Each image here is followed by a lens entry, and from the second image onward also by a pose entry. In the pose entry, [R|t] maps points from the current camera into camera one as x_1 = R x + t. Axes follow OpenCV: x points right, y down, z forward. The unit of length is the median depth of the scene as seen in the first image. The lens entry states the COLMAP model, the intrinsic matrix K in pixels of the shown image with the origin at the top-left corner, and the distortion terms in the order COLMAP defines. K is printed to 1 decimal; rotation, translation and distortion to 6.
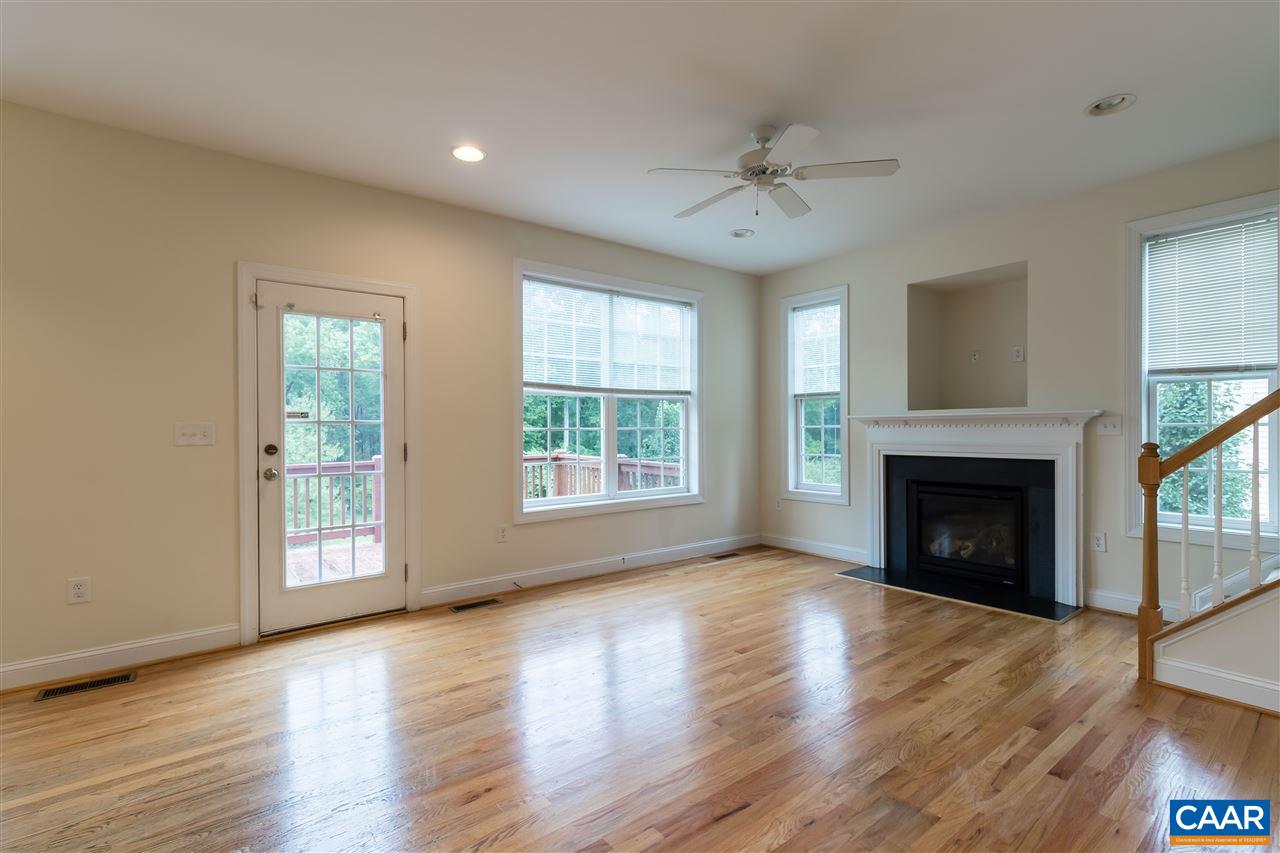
lens RADIAL K [[587.9, 0, 636.7], [0, 587.9, 430.5], [0, 0, 1]] dist [0.003953, 0.000208]
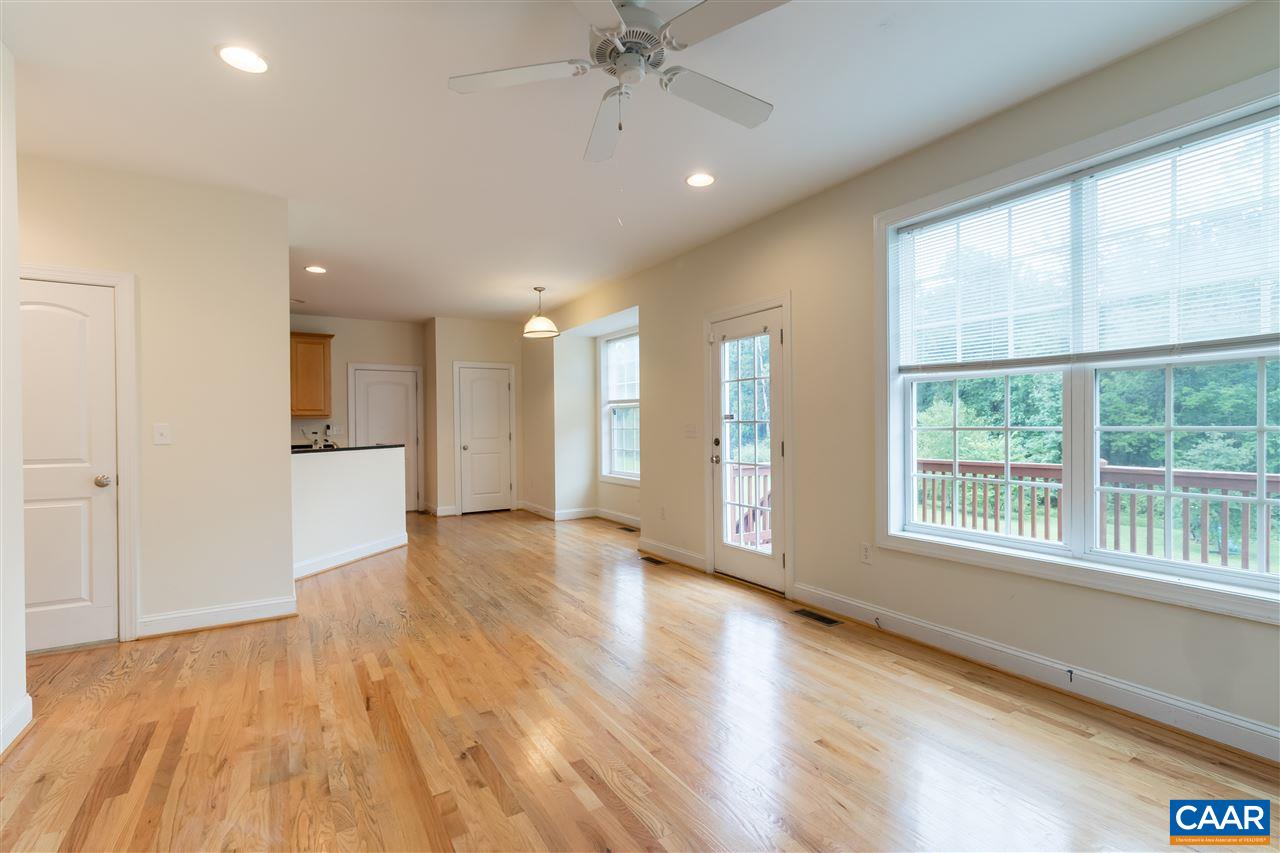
lens RADIAL K [[587.9, 0, 638.2], [0, 587.9, 427.9], [0, 0, 1]] dist [0.003953, 0.000208]
pose [[-0.116736, 0.007446, -0.993135, 0.730372], [0.003097, 0.999970, 0.007133, -0.010882], [0.993158, -0.002243, -0.116756, 0.890311]]
